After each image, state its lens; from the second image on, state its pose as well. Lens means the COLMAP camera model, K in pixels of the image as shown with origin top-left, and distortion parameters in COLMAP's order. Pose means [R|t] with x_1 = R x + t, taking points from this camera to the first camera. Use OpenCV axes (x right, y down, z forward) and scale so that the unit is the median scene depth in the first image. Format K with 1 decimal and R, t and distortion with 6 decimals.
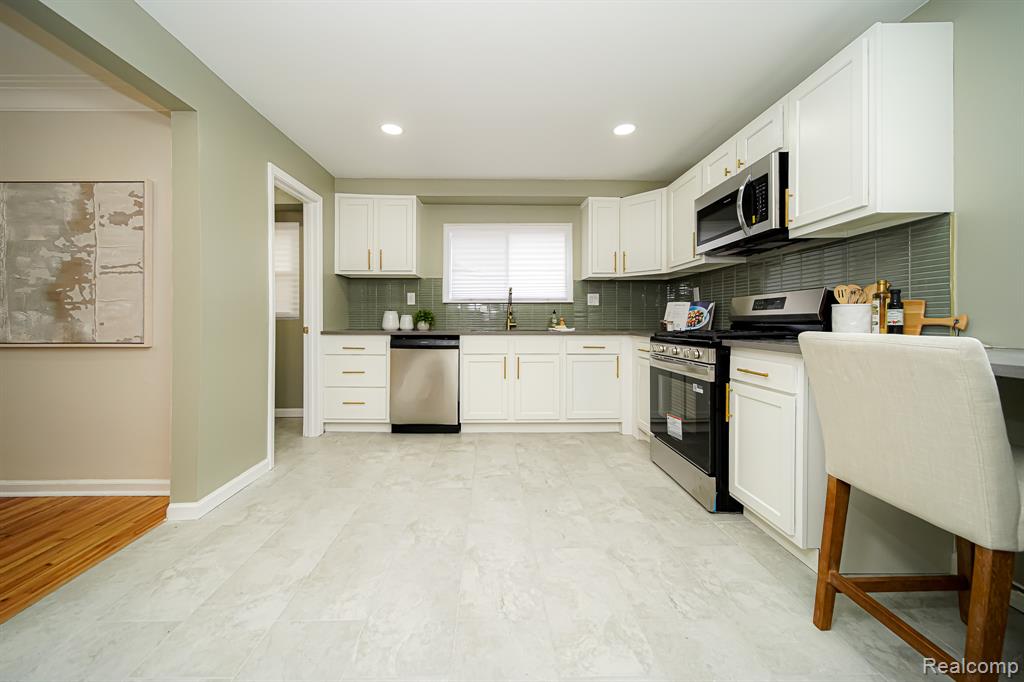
lens RADIAL K [[369.9, 0, 492.3], [0, 369.9, 322.7], [0, 0, 1]] dist [-0.000786, -0.000187]
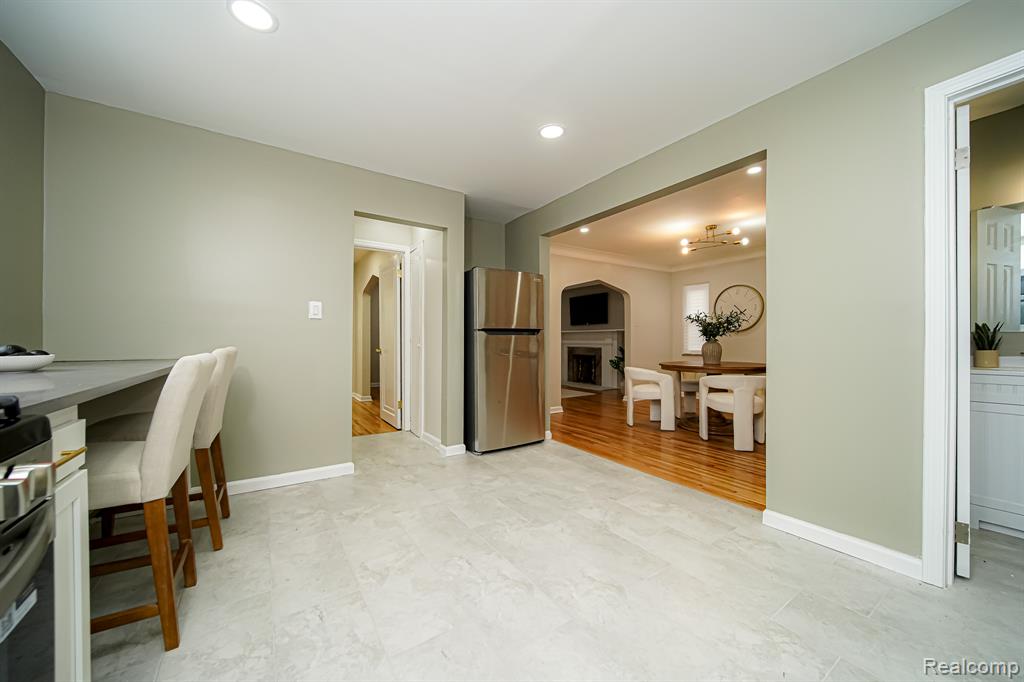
lens RADIAL K [[378.1, 0, 513.1], [0, 378.1, 336.5], [0, 0, 1]] dist [0.000135, -0.000041]
pose [[-0.832687, -0.002307, -0.553739, 0.382386], [-0.000657, 0.999995, -0.003178, -0.016200], [0.553743, -0.002283, -0.832684, 1.324476]]
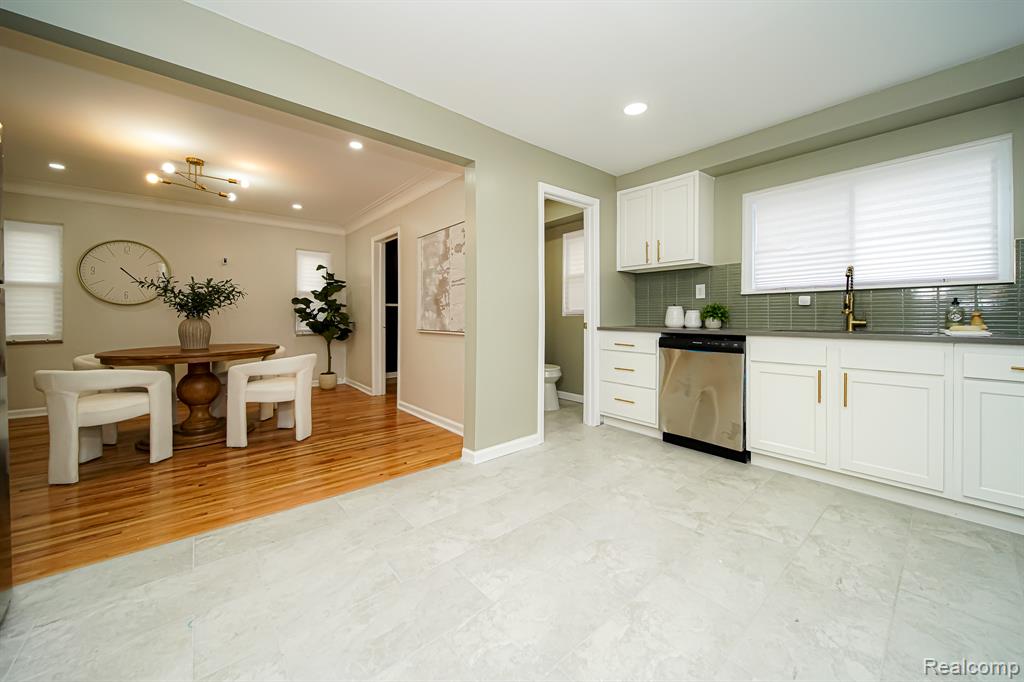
lens RADIAL K [[371.3, 0, 517.0], [0, 371.3, 318.0], [0, 0, 1]] dist [-0.000237, -0.000158]
pose [[0.649453, 0.001927, -0.760399, 0.283690], [-0.004871, 0.999987, -0.001626, 0.000410], [0.760386, 0.004760, 0.649454, 0.208681]]
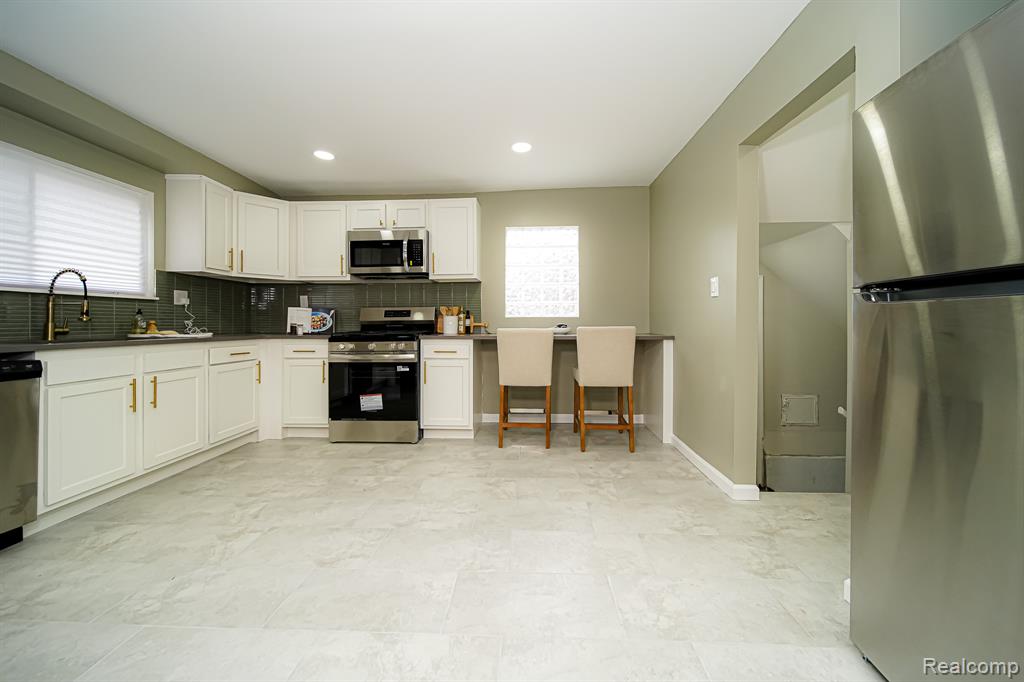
lens RADIAL K [[369.1, 0, 515.8], [0, 369.1, 324.8], [0, 0, 1]] dist [0.001630, -0.000221]
pose [[0.046704, -0.001999, 0.998907, -0.879821], [0.005610, 0.999983, 0.001739, -0.002659], [-0.998893, 0.005522, 0.046714, 0.429342]]
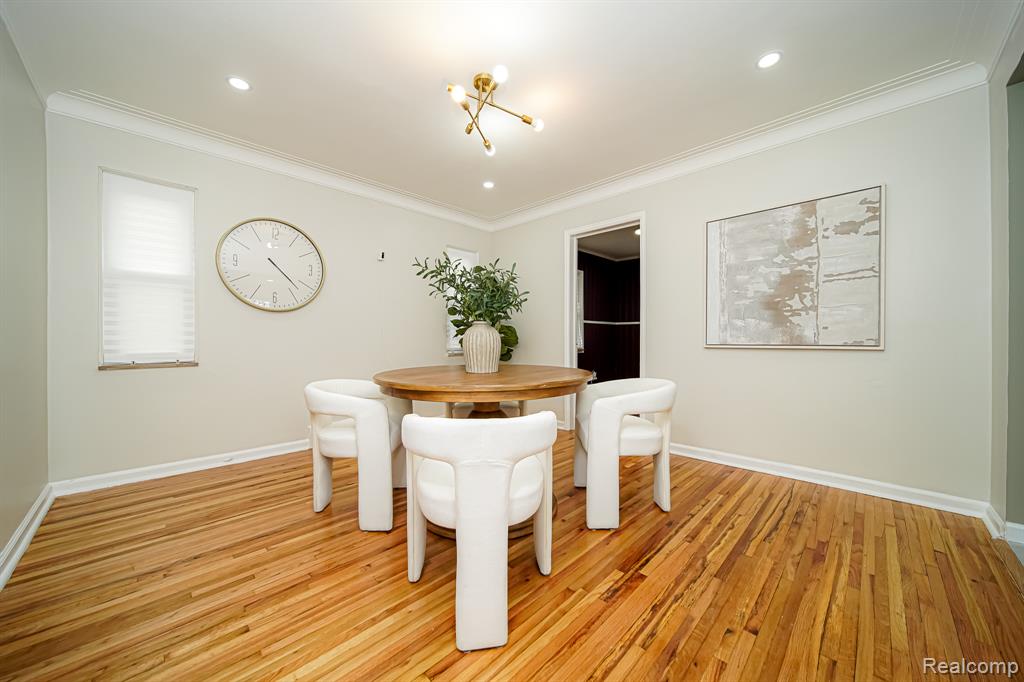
lens RADIAL K [[362.2, 0, 508.7], [0, 362.2, 341.1], [0, 0, 1]] dist [-0.000406, -0.000172]
pose [[0.707342, 0.002276, -0.706868, -0.962622], [-0.004022, 0.999992, -0.000806, 0.046891], [0.706860, 0.003413, 0.707345, -0.417469]]
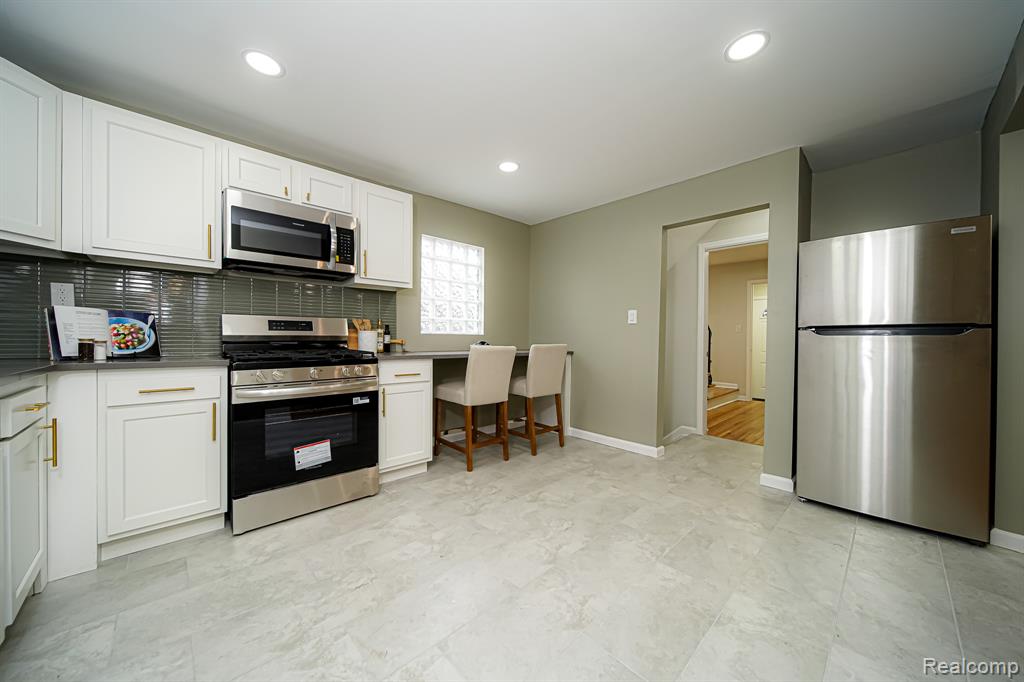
lens RADIAL K [[362.2, 0, 508.7], [0, 362.2, 341.1], [0, 0, 1]] dist [-0.000406, -0.000172]
pose [[-0.681241, -0.009143, 0.732002, -0.541180], [-0.005003, 0.999957, 0.007834, -0.016492], [-0.732042, 0.001675, -0.681258, 1.331319]]
